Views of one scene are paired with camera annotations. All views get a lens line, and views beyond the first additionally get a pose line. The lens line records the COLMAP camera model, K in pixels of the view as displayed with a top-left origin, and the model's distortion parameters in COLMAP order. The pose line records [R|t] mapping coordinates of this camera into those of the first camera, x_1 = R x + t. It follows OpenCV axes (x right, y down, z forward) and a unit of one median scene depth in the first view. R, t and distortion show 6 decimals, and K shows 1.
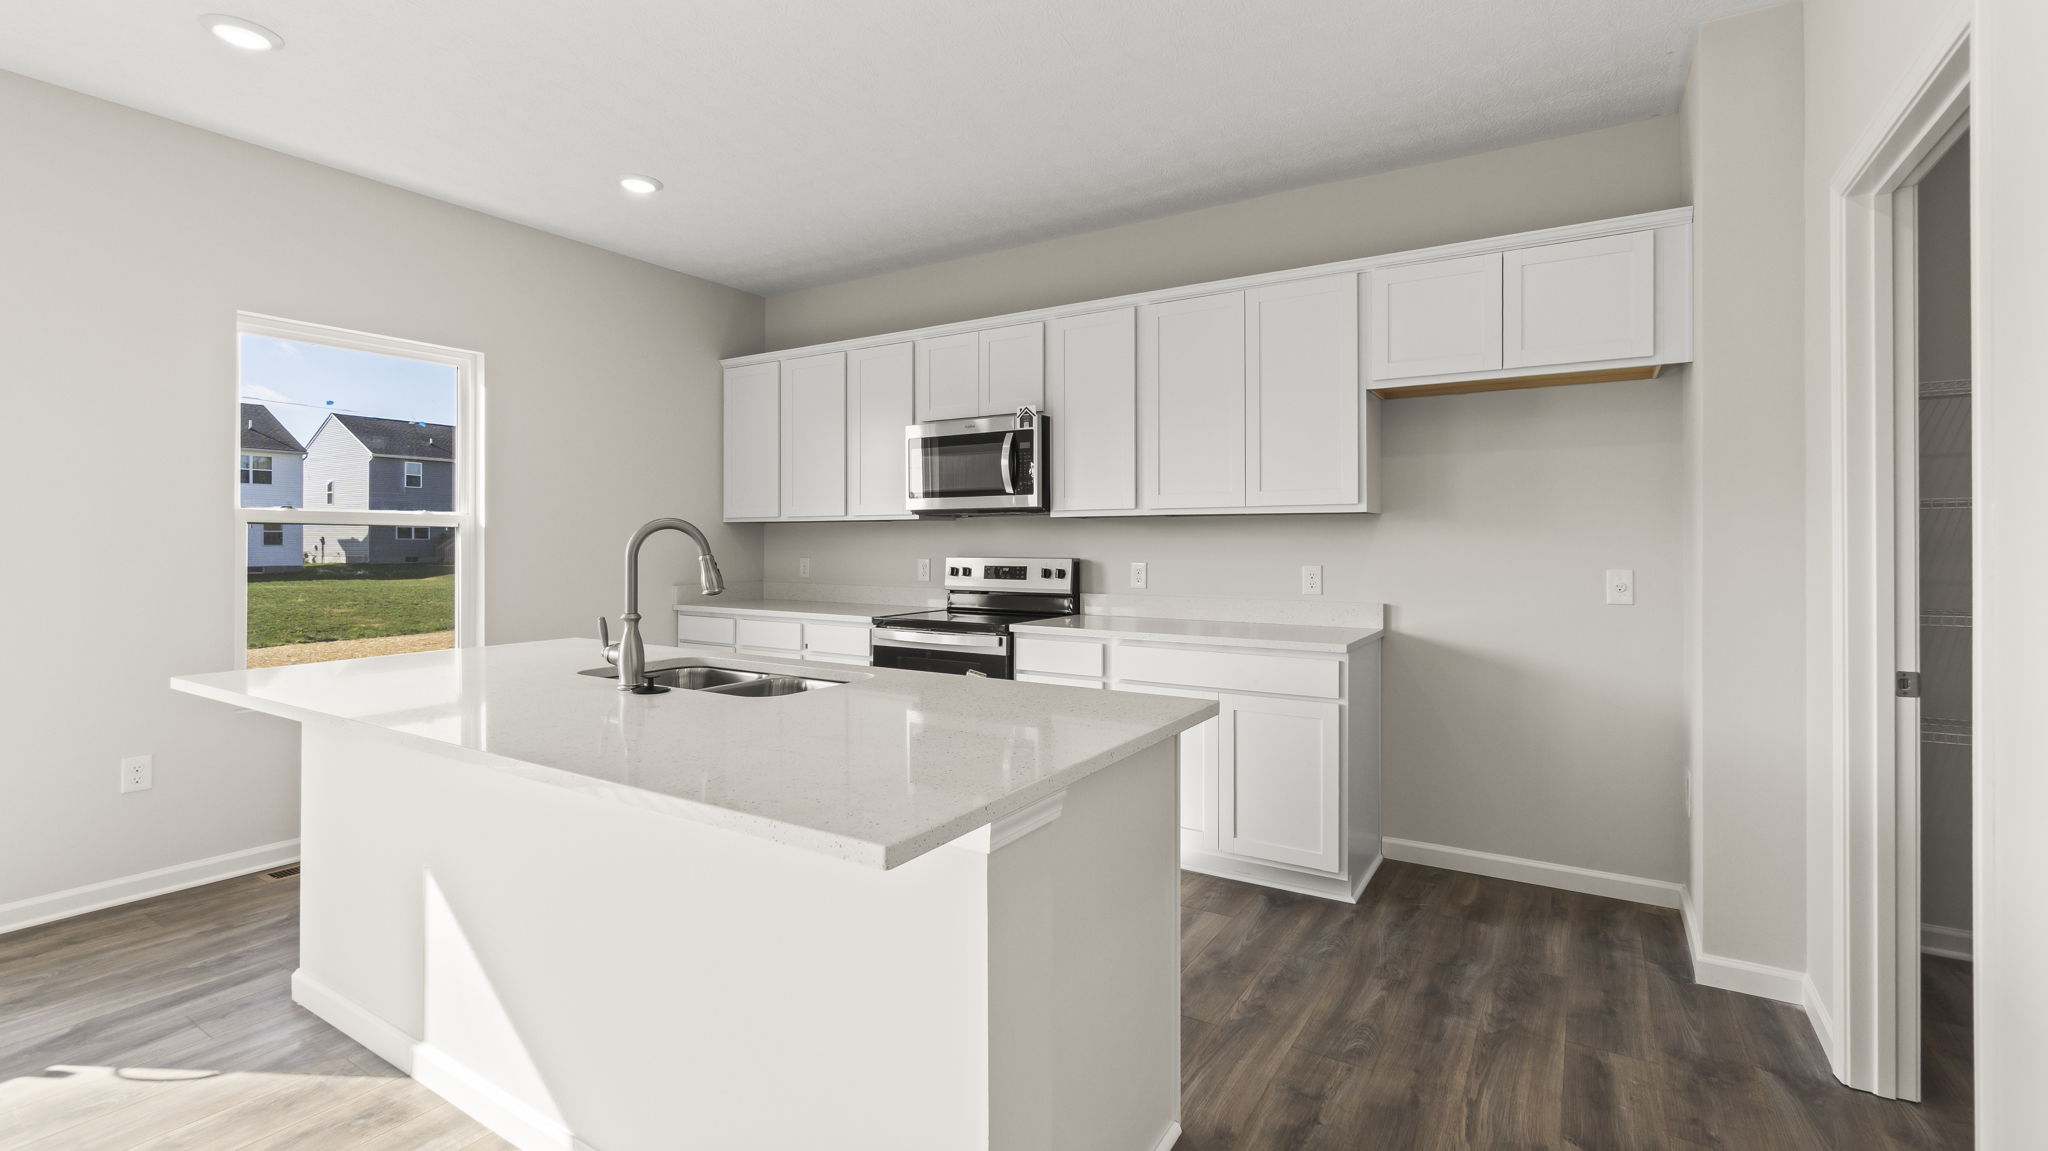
lens RADIAL K [[900.0, 0, 1033.8], [0, 900.0, 547.8], [0, 0, 1]] dist [-0.005759, -0.000056]
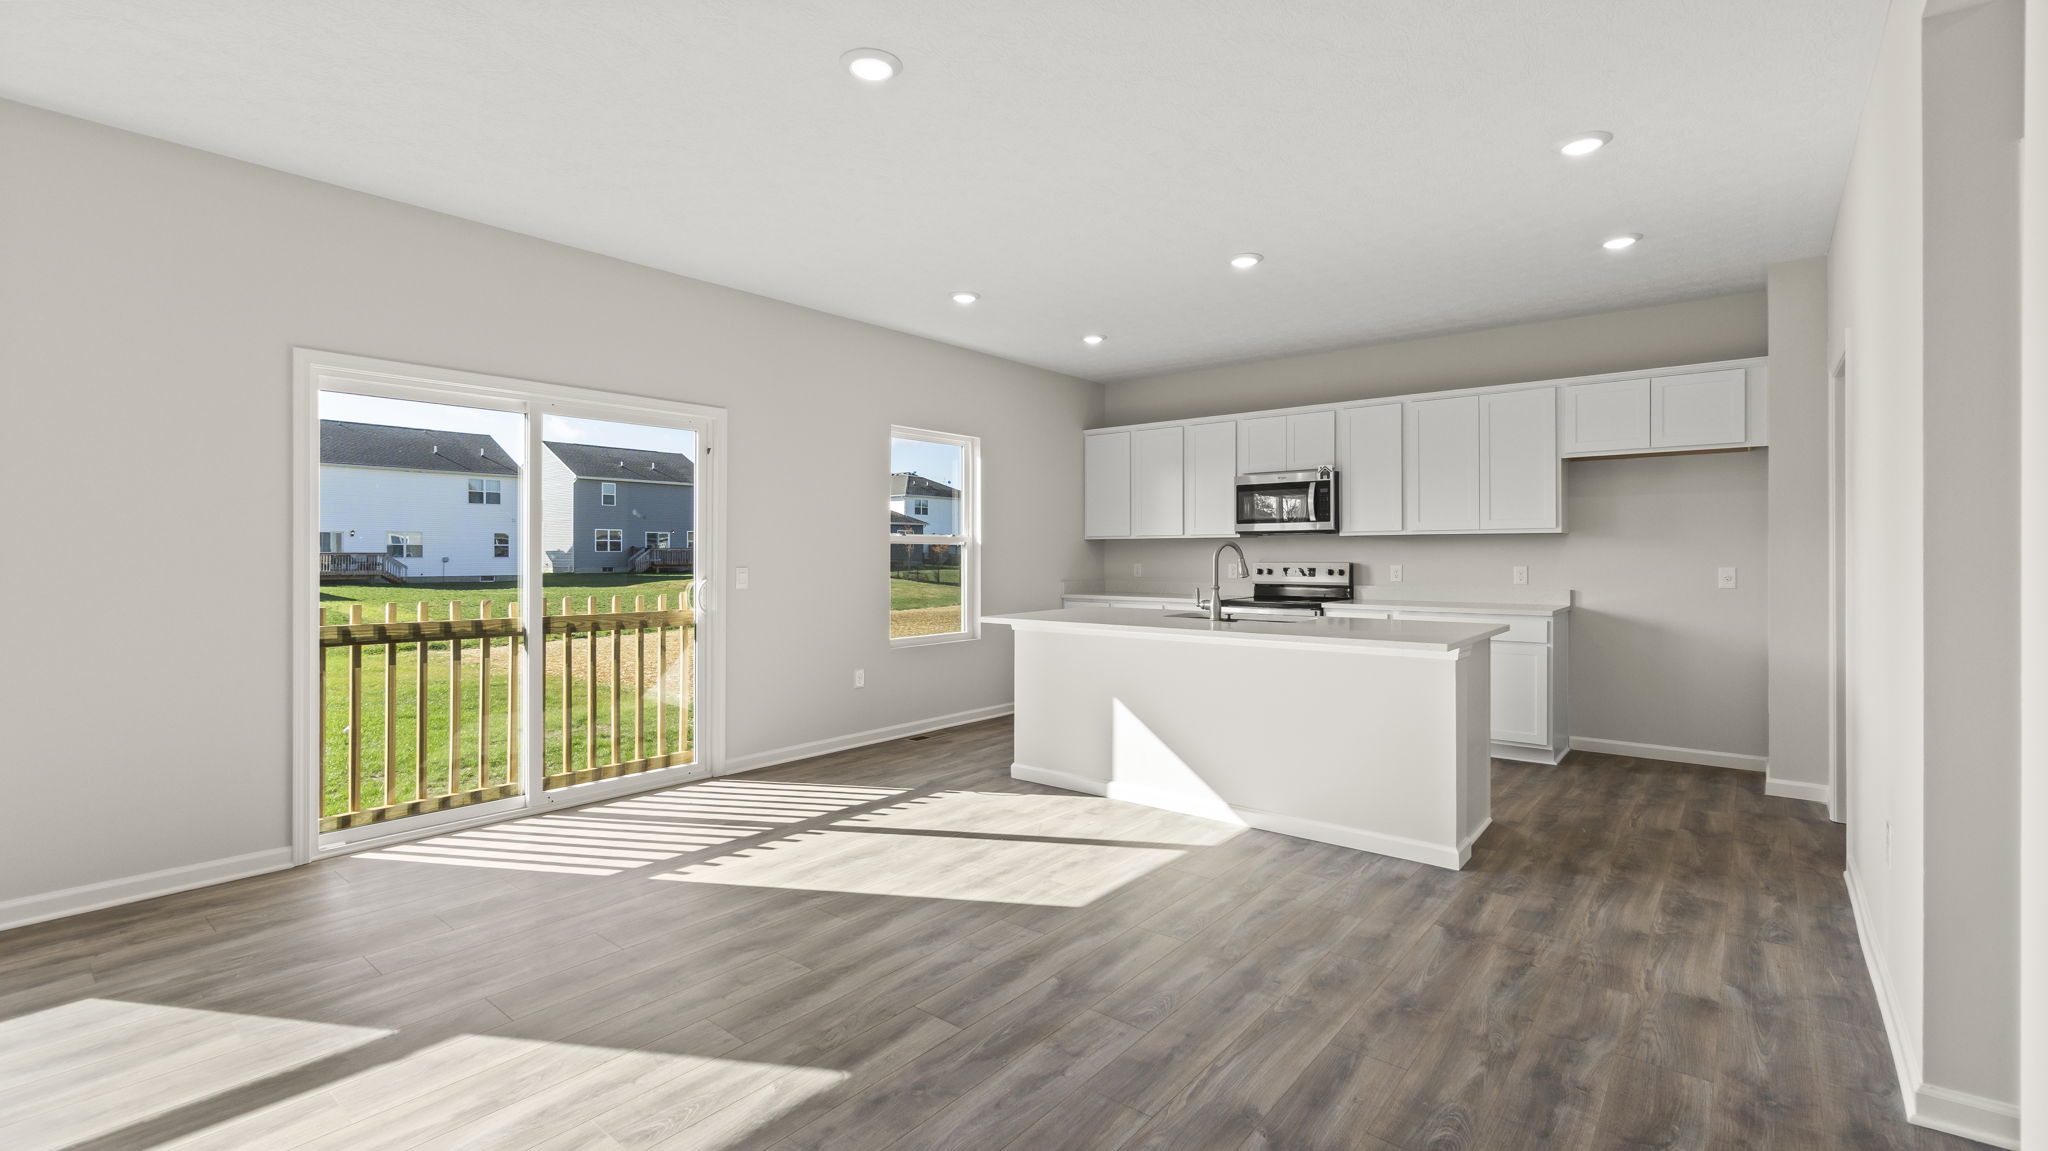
lens RADIAL K [[900.0, 0, 1027.6], [0, 900.0, 562.1], [0, 0, 1]] dist [-0.005759, -0.000056]
pose [[0.991706, -0.002306, -0.128510, -0.362206], [0.002939, 0.999984, 0.004734, 0.002660], [0.128497, -0.005073, 0.991697, -0.705948]]
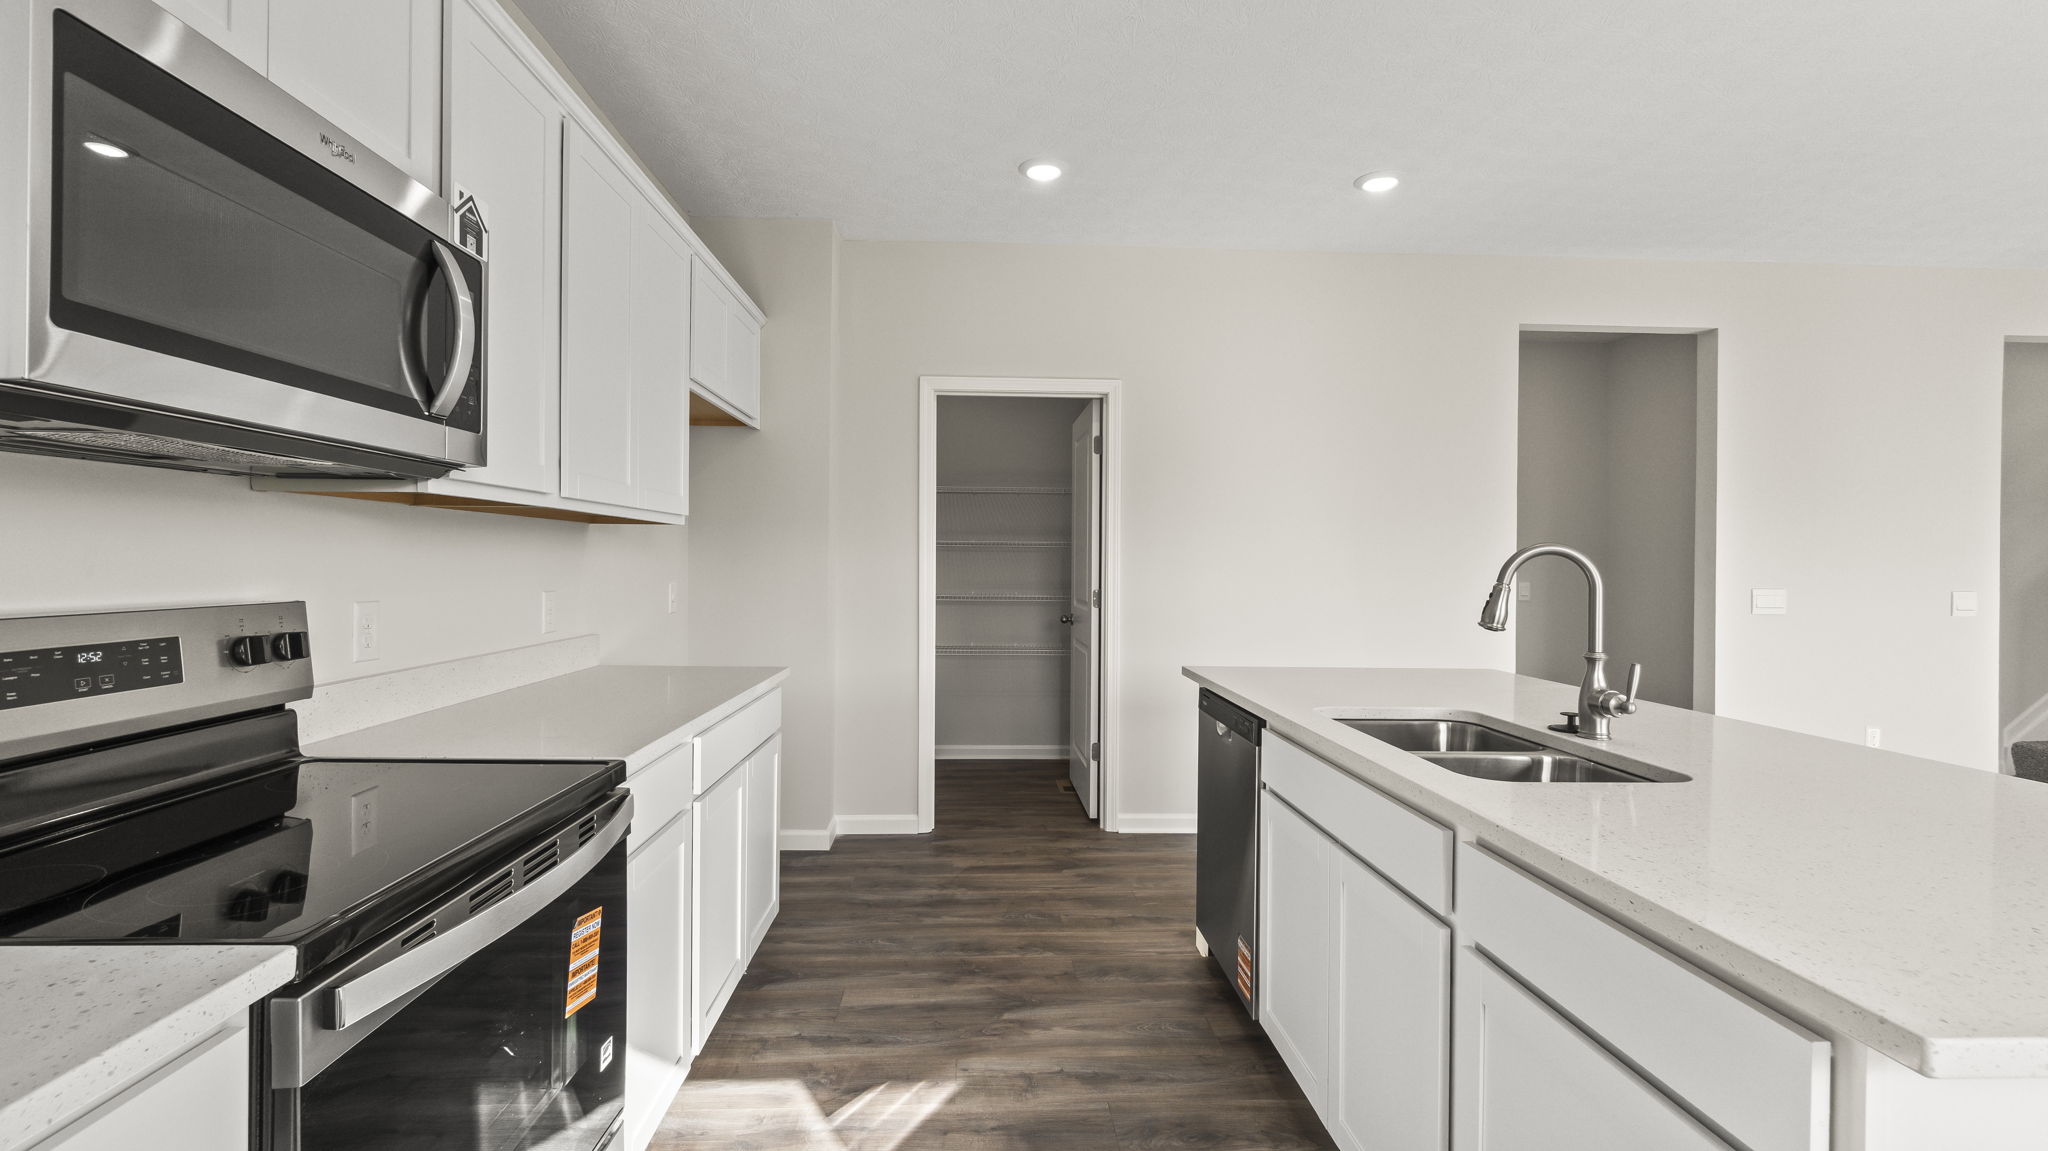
lens RADIAL K [[900.0, 0, 1018.9], [0, 900.0, 564.7], [0, 0, 1]] dist [-0.005759, -0.000056]
pose [[-0.571575, -0.009705, 0.820492, -0.499723], [-0.010329, 0.999936, 0.004632, -0.008646], [-0.820485, -0.005827, -0.571639, 1.152506]]
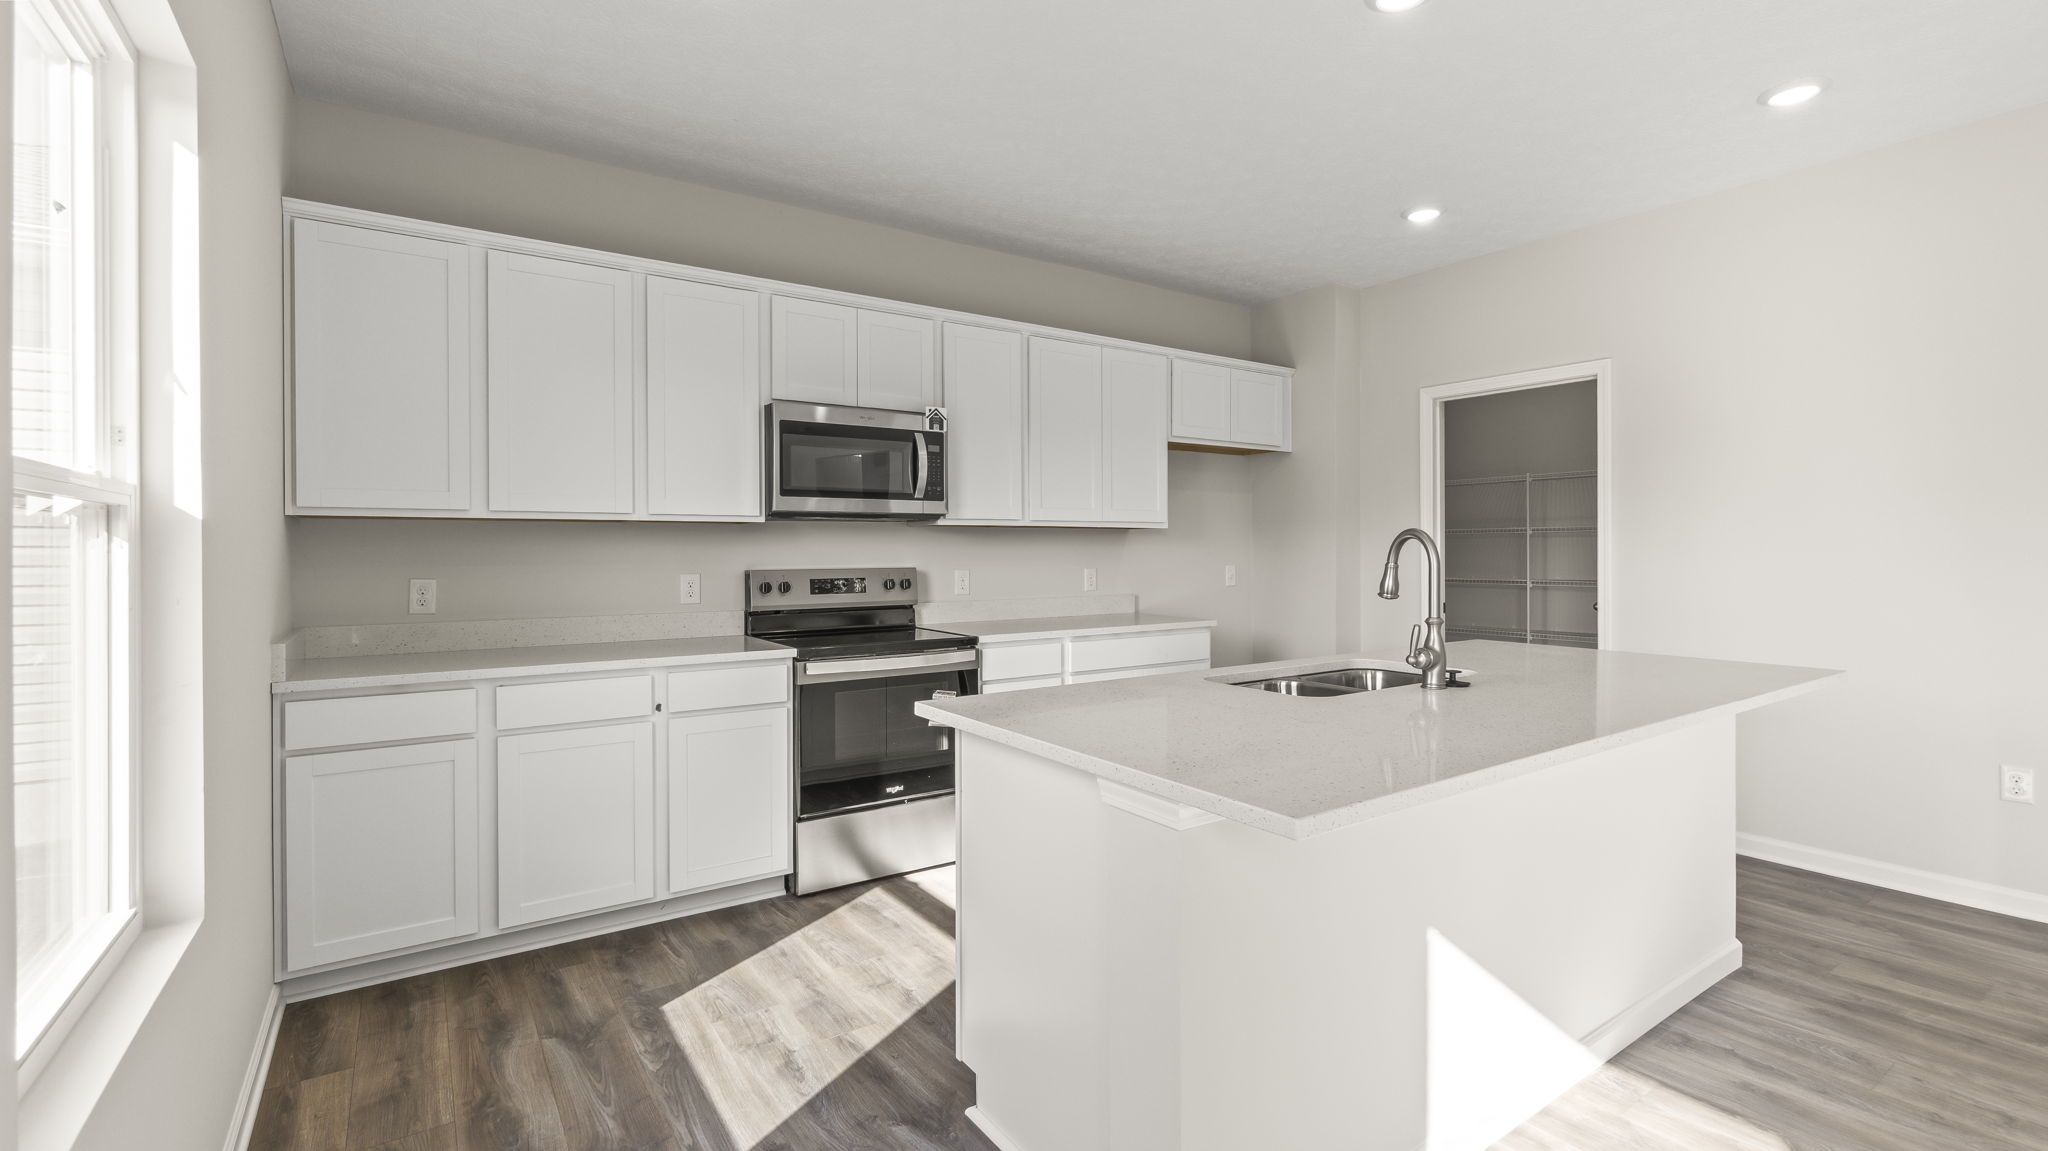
lens RADIAL K [[900.0, 0, 1042.2], [0, 900.0, 562.2], [0, 0, 1]] dist [-0.005759, -0.000056]
pose [[0.390787, -0.015563, 0.920349, -0.944342], [0.008011, 0.999877, 0.013506, -0.007133], [-0.920446, 0.002095, 0.390864, 0.591837]]
